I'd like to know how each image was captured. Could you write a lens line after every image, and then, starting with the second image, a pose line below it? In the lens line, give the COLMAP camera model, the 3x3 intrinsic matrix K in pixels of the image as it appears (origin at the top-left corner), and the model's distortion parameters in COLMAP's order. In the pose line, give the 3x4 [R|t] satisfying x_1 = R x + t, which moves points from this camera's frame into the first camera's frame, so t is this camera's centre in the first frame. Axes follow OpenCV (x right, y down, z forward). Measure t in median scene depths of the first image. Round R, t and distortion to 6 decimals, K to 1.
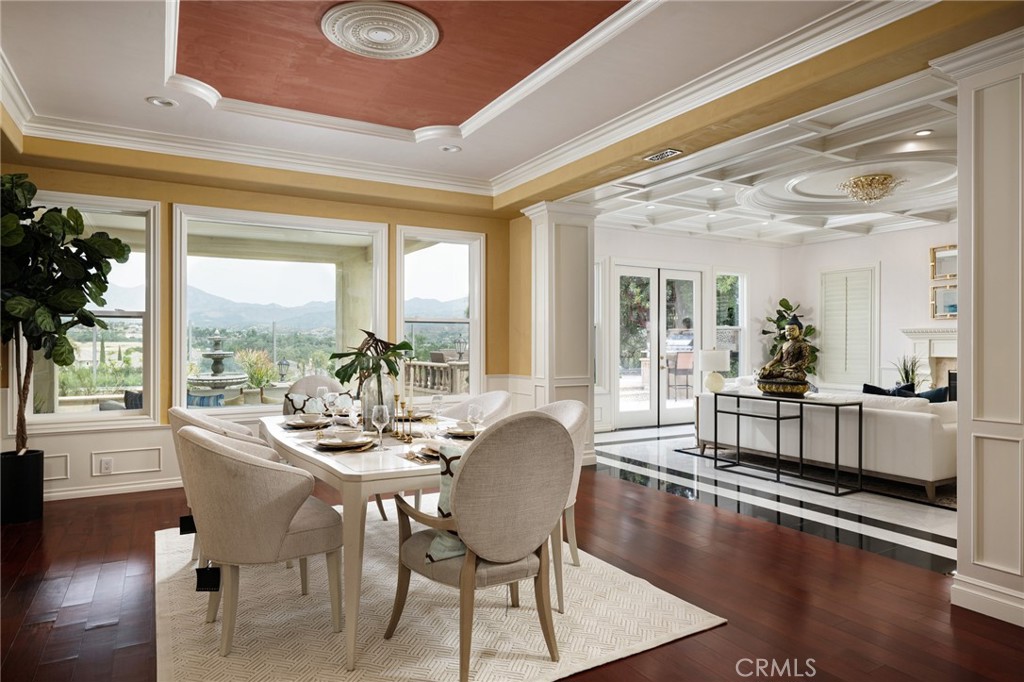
lens RADIAL K [[621.8, 0, 512.0], [0, 621.8, 341.0], [0, 0, 1]] dist [0.000254, 0.000309]
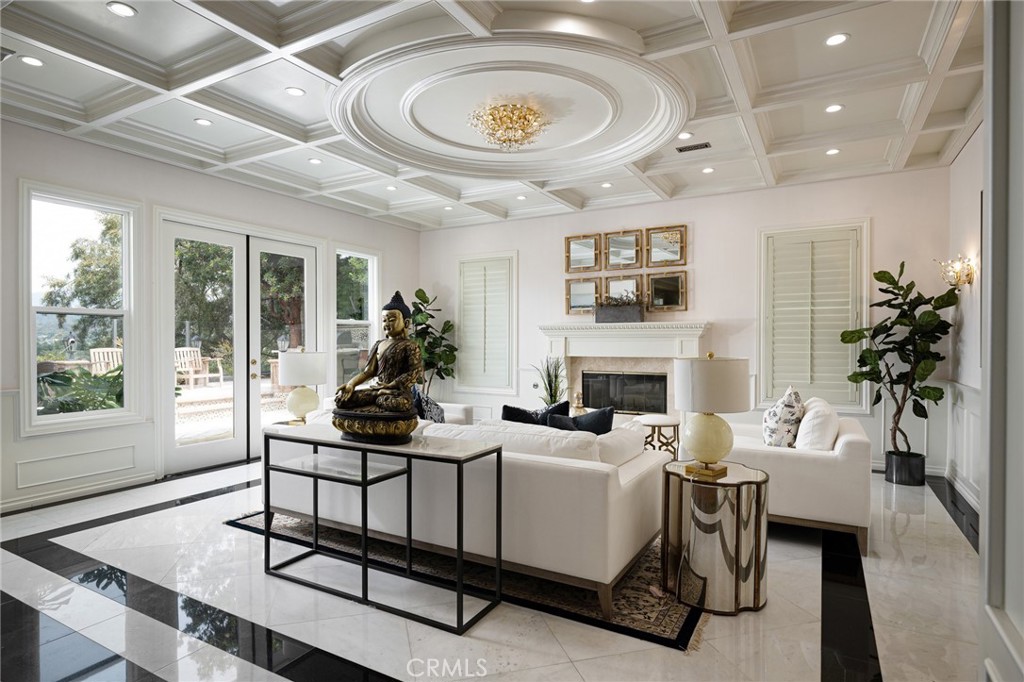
lens RADIAL K [[545.6, 0, 512.0], [0, 545.6, 341.0], [0, 0, 1]] dist [0.000186, -0.000028]
pose [[0.860272, -0.002455, 0.509830, 0.282504], [0.000567, 0.999992, 0.003857, 0.000400], [-0.509836, -0.003029, 0.860266, 0.504155]]
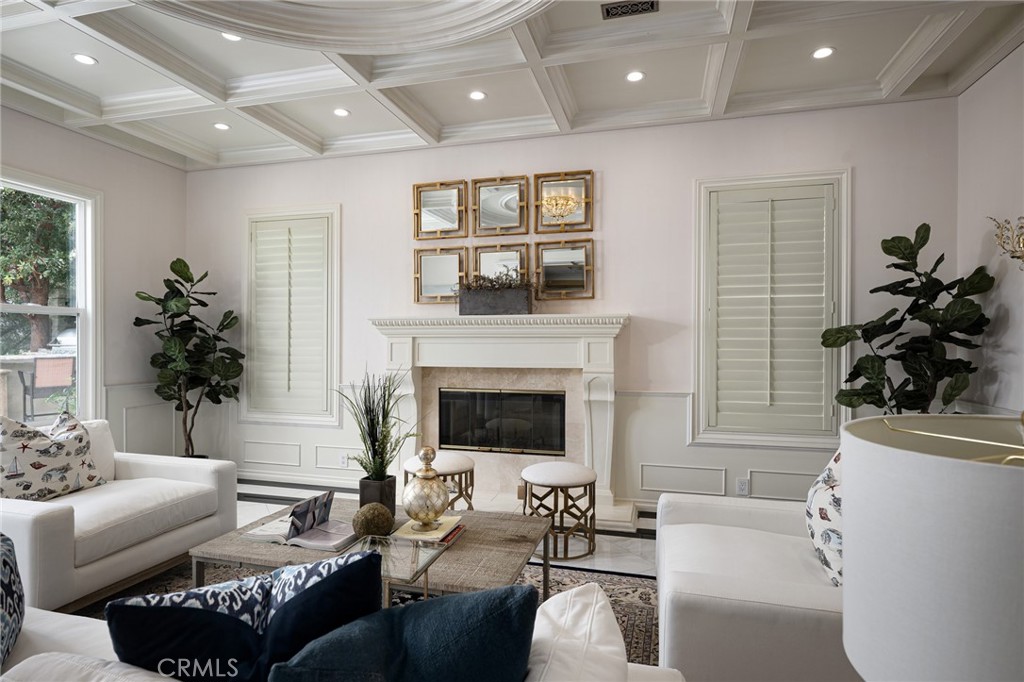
lens RADIAL K [[545.6, 0, 512.0], [0, 545.6, 341.0], [0, 0, 1]] dist [0.000186, -0.000028]
pose [[0.705691, 0.000032, 0.708520, 0.526310], [-0.002040, 0.999996, 0.001986, 0.000498], [-0.708517, -0.002847, 0.705688, 0.806345]]
